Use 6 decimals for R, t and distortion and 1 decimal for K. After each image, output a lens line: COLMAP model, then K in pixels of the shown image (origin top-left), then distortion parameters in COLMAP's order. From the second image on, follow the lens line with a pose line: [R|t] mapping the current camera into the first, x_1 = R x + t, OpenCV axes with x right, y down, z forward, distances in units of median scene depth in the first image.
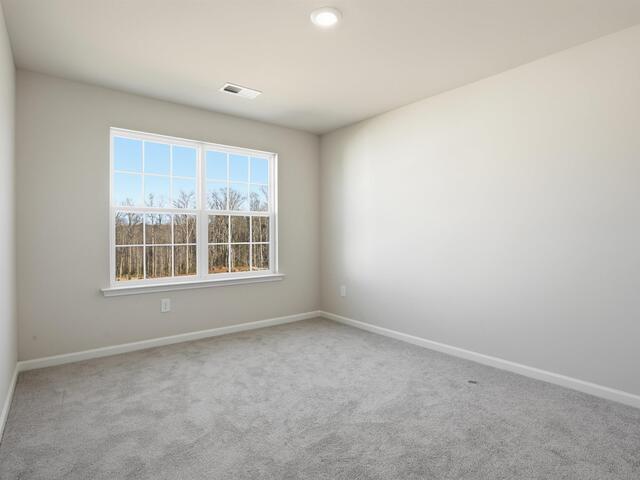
lens RADIAL K [[334.4, 0, 318.4], [0, 334.4, 242.2], [0, 0, 1]] dist [-0.070119, 0.030546]
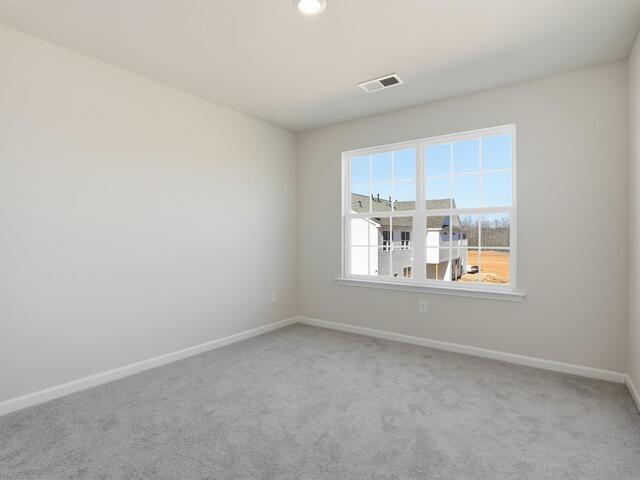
lens RADIAL K [[334.4, 0, 318.4], [0, 334.4, 242.2], [0, 0, 1]] dist [-0.070119, 0.030546]
pose [[0.271546, 0.007771, -0.962394, 0.572006], [-0.031861, 0.999492, -0.000920, 0.004682], [0.961898, 0.030913, 0.271656, 0.537518]]
